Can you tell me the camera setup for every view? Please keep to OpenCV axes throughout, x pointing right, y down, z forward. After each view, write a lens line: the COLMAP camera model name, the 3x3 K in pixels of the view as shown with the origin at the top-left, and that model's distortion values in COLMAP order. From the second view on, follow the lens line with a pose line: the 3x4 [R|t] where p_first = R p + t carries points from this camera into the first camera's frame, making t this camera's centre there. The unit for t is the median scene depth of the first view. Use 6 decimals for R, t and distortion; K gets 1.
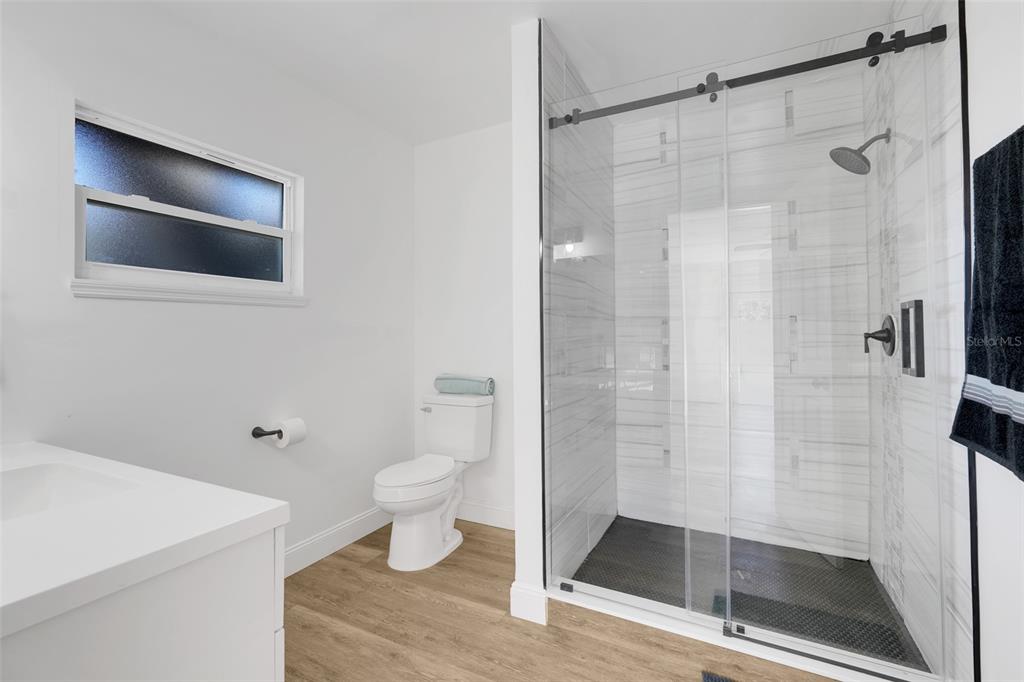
lens RADIAL K [[453.1, 0, 508.5], [0, 453.1, 336.3], [0, 0, 1]] dist [0.000416, 0.000825]
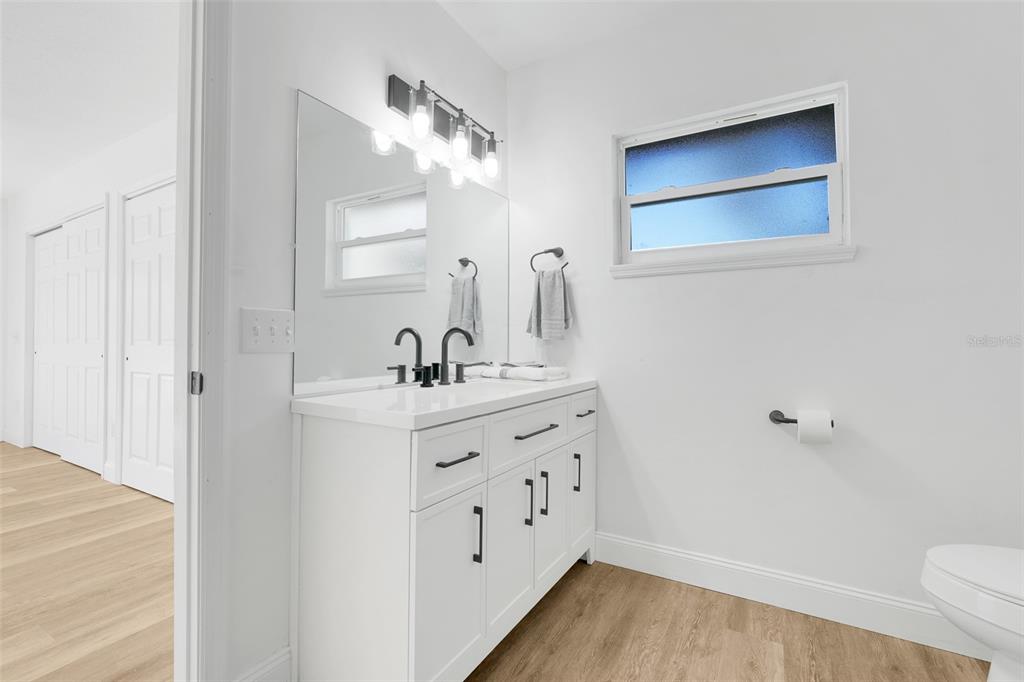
lens RADIAL K [[431.6, 0, 512.5], [0, 431.6, 320.3], [0, 0, 1]] dist [-0.000597, 0.000042]
pose [[-0.066282, 0.025443, -0.997476, 0.284015], [0.007580, 0.999659, 0.024995, 0.005299], [0.997772, -0.005905, -0.066453, 0.545204]]
